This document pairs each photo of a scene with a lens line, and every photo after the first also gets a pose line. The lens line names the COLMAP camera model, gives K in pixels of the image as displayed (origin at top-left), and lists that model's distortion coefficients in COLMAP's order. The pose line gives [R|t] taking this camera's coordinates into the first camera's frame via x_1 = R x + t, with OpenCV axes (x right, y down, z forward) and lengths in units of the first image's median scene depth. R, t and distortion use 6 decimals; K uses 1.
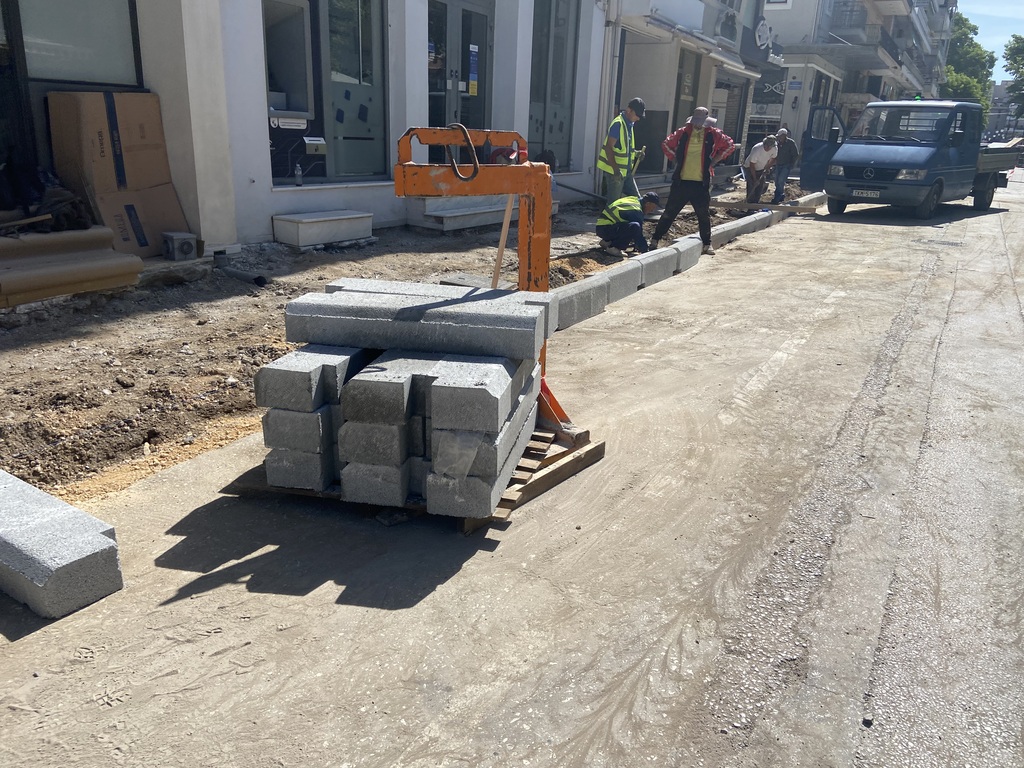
lens RADIAL K [[780.7, 0, 512.0], [0, 780.7, 384.0], [0, 0, 1]] dist [0.132679, -0.175344]
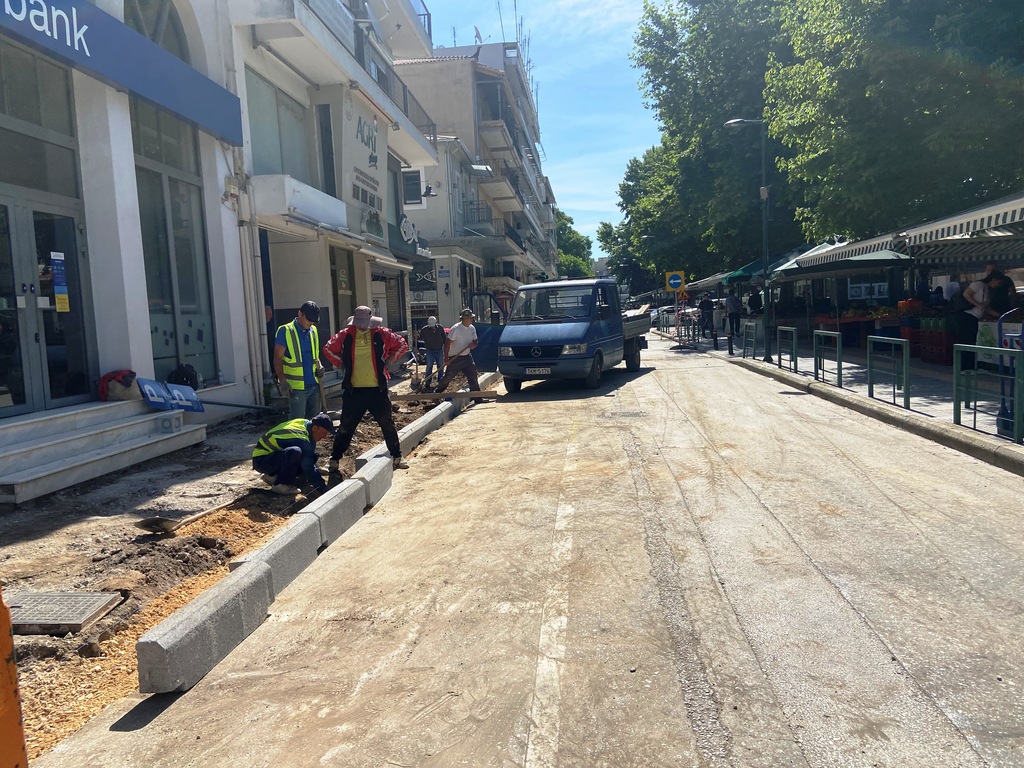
lens RADIAL K [[780.7, 0, 512.0], [0, 780.7, 384.0], [0, 0, 1]] dist [0.132679, -0.175344]
pose [[0.914305, -0.123263, 0.385813, 0.032376], [0.206501, 0.961326, -0.182237, -0.051845], [-0.348429, 0.246291, 0.904399, 0.129087]]
